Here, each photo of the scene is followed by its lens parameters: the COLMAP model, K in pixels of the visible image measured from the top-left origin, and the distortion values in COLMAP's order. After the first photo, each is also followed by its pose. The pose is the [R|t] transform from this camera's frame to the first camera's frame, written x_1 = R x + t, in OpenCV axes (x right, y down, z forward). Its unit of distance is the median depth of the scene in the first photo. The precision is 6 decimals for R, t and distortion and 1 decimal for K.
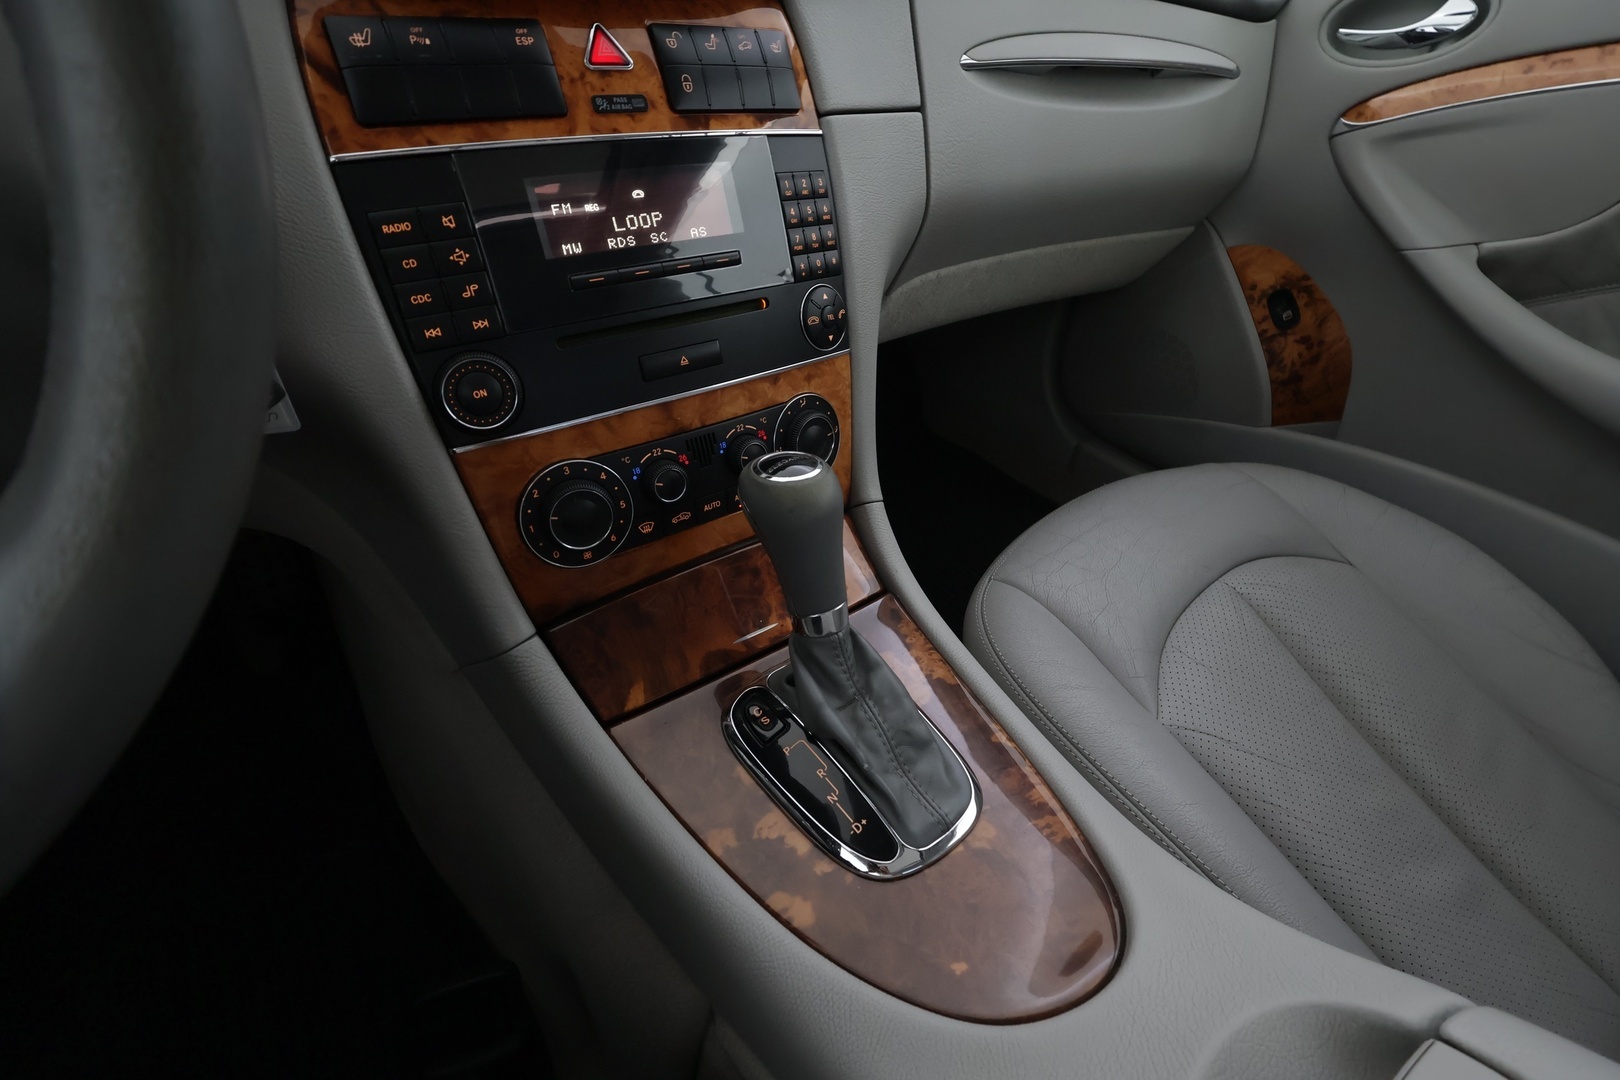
lens RADIAL K [[747.3, 0, 816.1], [0, 747.3, 541.4], [0, 0, 1]] dist [0.003933, -0.000002]
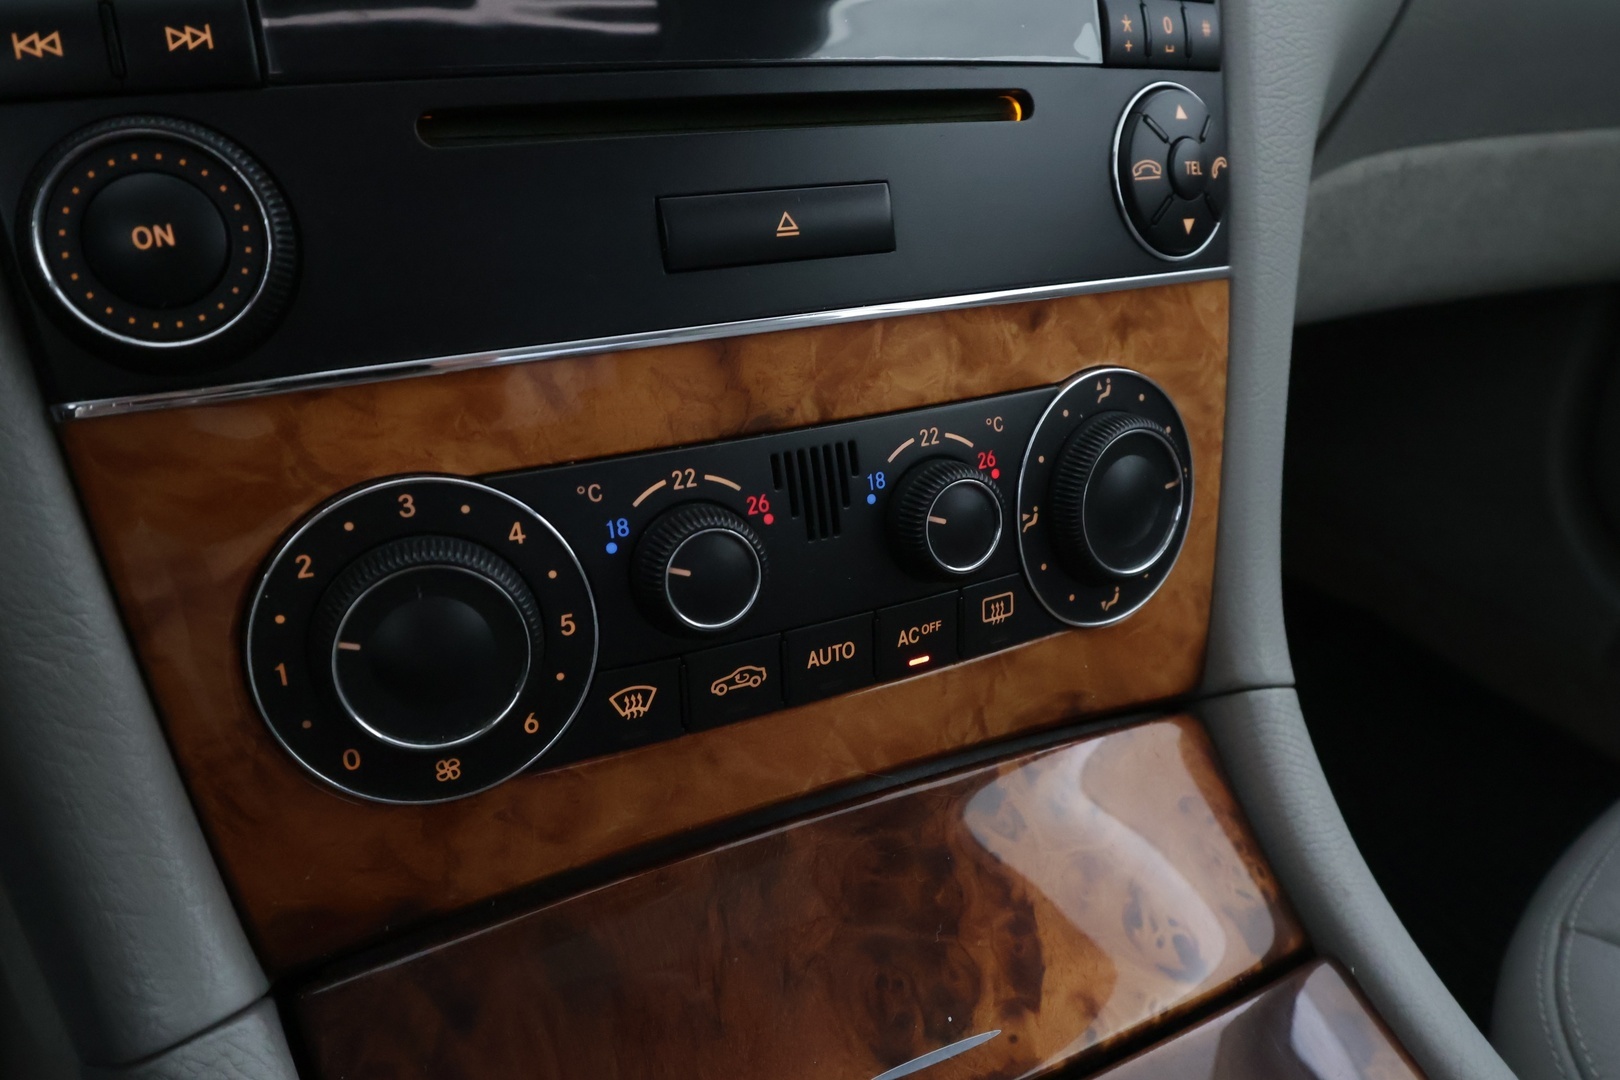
lens RADIAL K [[1344.7, 0, 811.7], [0, 1344.7, 537.5], [0, 0, 1]] dist [-0.011312, 0.006859]
pose [[0.986298, 0.061294, -0.153162, -0.057090], [-0.085721, 0.983654, -0.158358, -0.002052], [0.140952, 0.169318, 0.975430, 0.391137]]
